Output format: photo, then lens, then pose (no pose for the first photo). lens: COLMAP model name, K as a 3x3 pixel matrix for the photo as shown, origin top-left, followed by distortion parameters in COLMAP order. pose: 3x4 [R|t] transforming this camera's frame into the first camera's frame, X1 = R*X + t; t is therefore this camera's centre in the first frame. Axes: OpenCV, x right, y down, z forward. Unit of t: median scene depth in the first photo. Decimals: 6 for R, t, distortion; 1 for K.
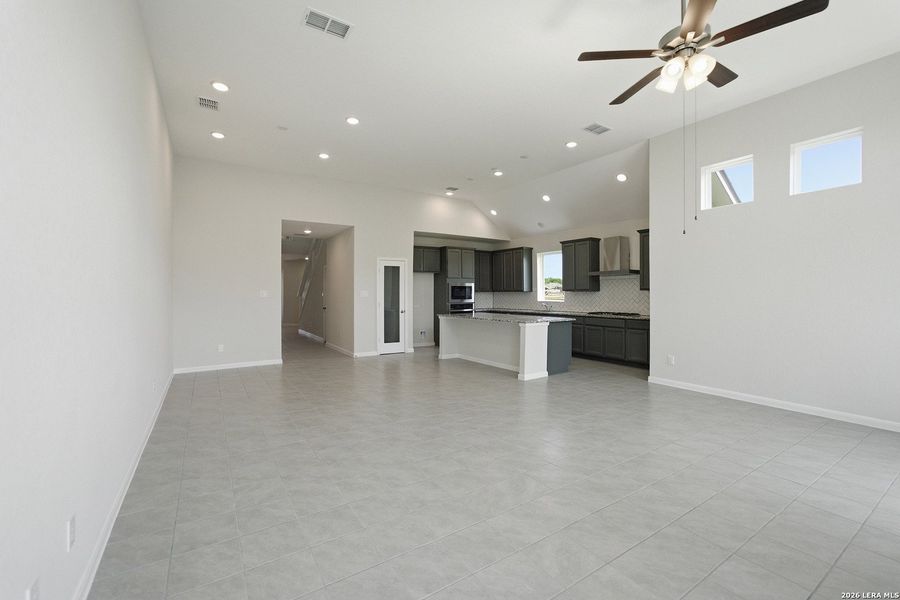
lens RADIAL K [[381.0, 0, 464.3], [0, 381.0, 286.1], [0, 0, 1]] dist [-0.012317, 0.006425]
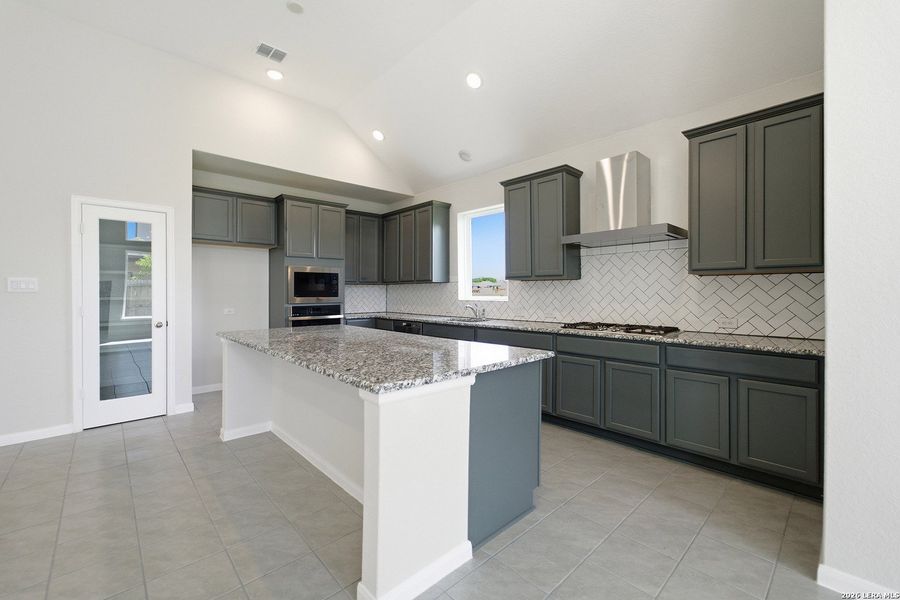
lens RADIAL K [[381.0, 0, 447.4], [0, 381.0, 291.5], [0, 0, 1]] dist [-0.012317, 0.006425]
pose [[0.991443, -0.001941, 0.130527, 0.114958], [-0.000253, 0.999859, 0.016787, 0.019681], [-0.130542, -0.016676, 0.991303, 0.503124]]
